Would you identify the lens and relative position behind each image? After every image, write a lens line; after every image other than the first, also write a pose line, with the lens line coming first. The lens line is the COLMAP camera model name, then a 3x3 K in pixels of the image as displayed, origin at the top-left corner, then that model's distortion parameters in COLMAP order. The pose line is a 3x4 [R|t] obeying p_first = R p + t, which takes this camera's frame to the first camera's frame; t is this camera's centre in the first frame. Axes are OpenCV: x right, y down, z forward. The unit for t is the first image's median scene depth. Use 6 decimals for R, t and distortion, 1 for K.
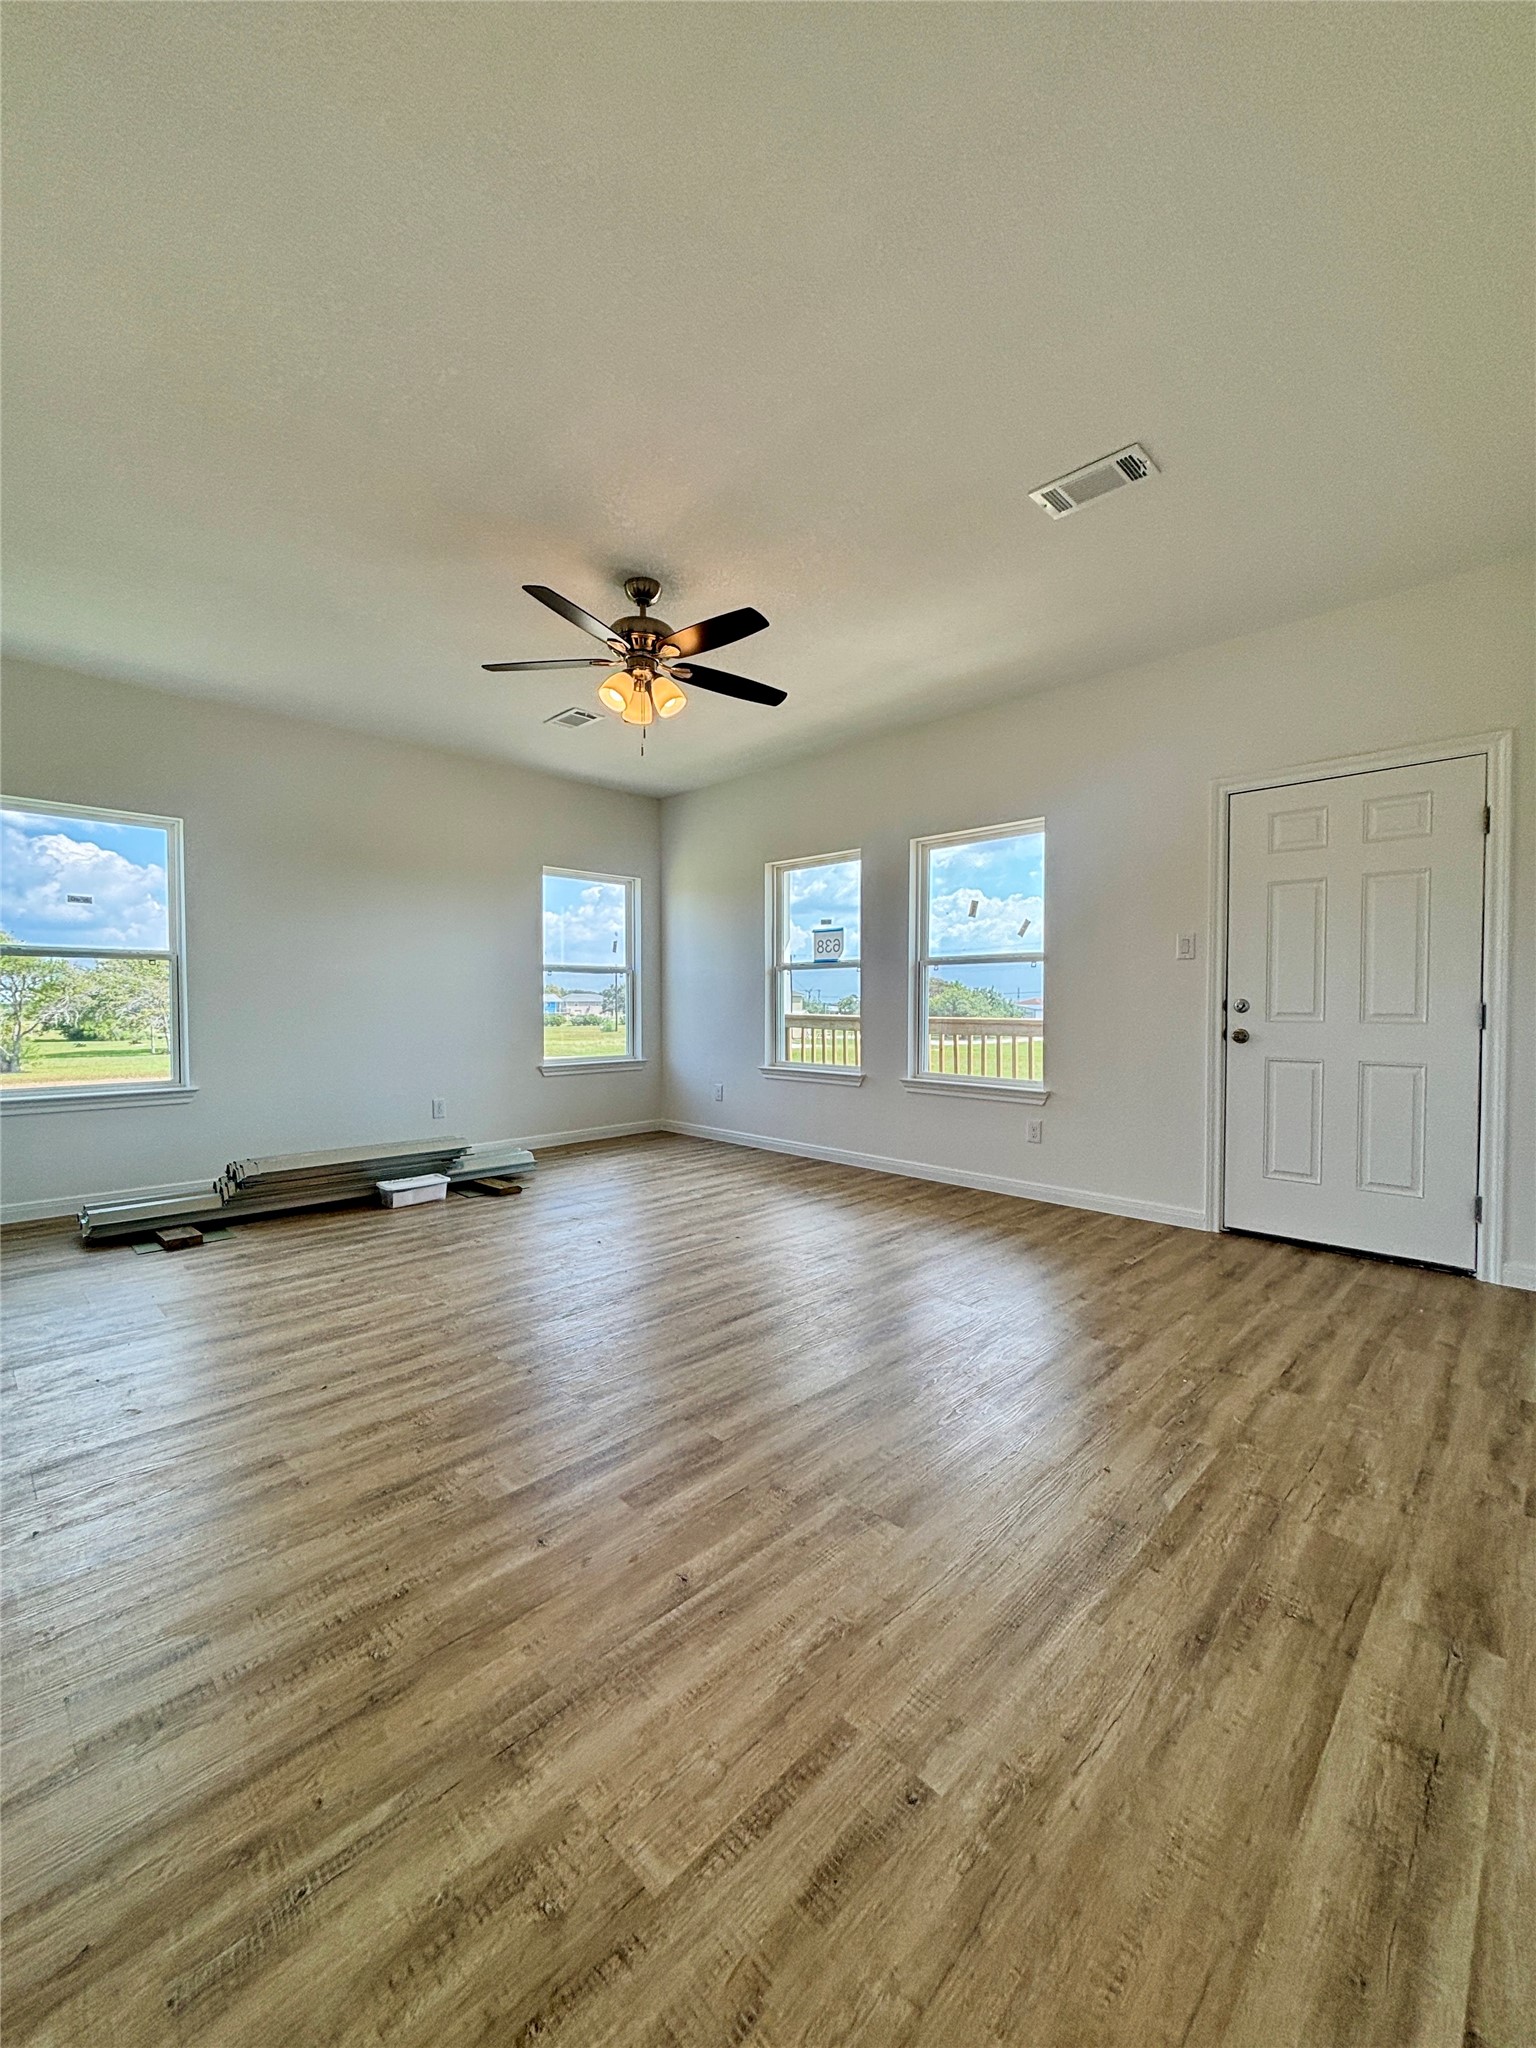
lens RADIAL K [[821.9, 0, 769.4], [0, 821.9, 1006.6], [0, 0, 1]] dist [-0.001562, -0.000273]
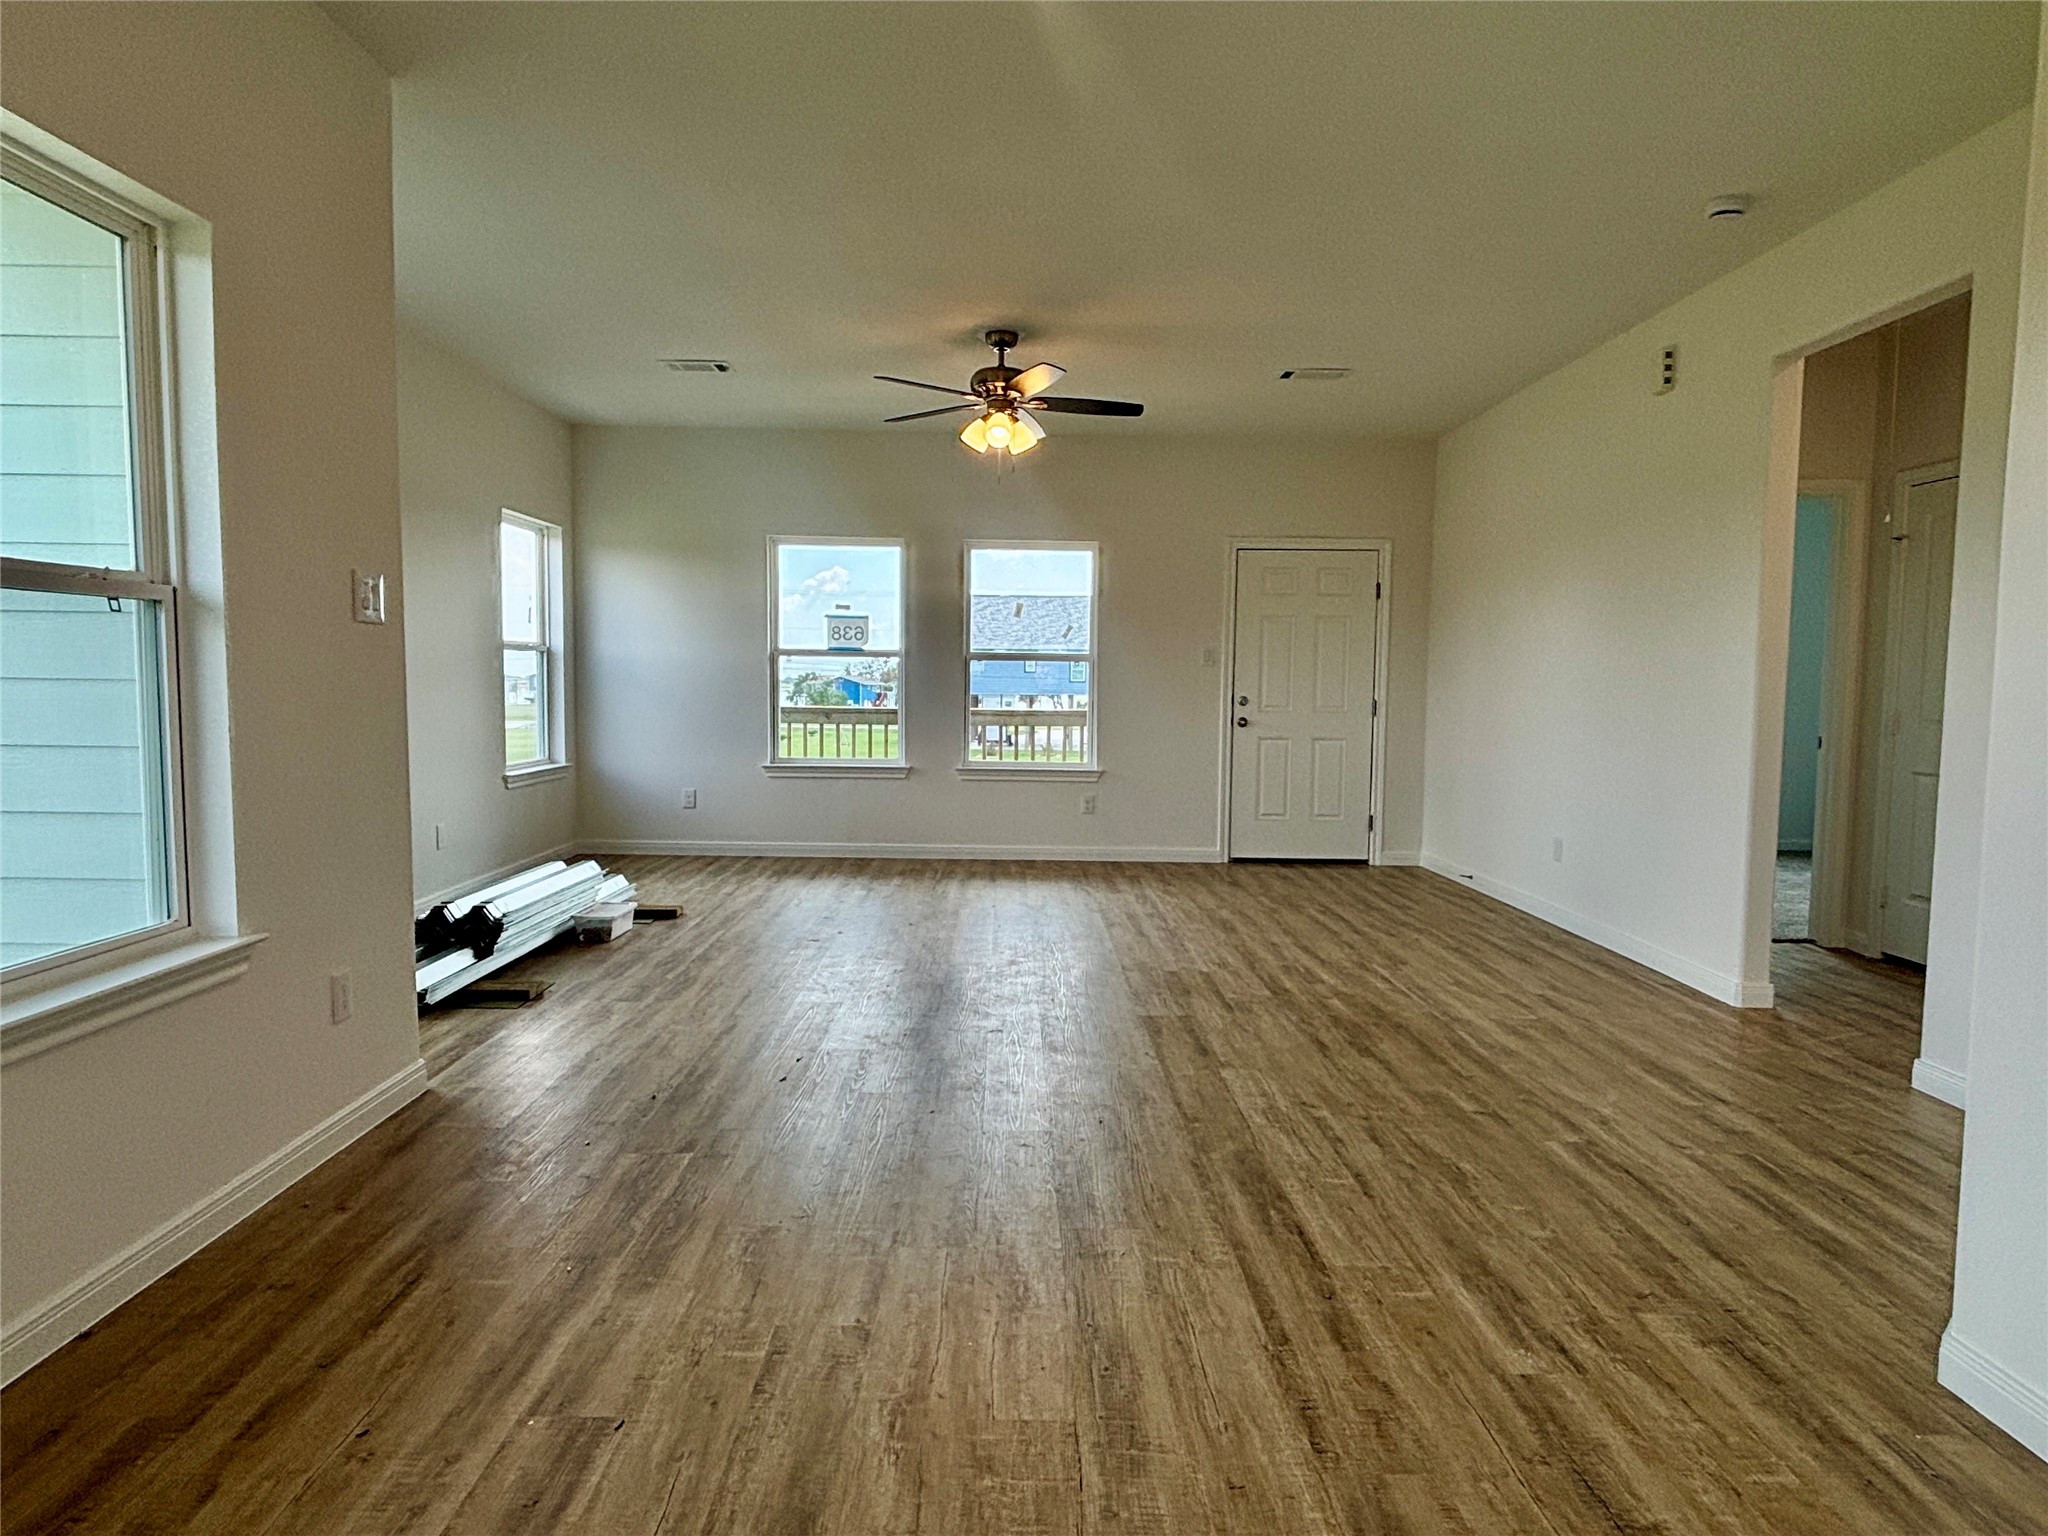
lens RADIAL K [[1188.2, 0, 1021.4], [0, 1188.2, 774.0], [0, 0, 1]] dist [0.035056, 0.000361]
pose [[0.704878, -0.045799, 0.707848, -0.820348], [-0.008080, 0.997330, 0.072575, -0.014378], [-0.709282, -0.056876, 0.702627, -0.119684]]
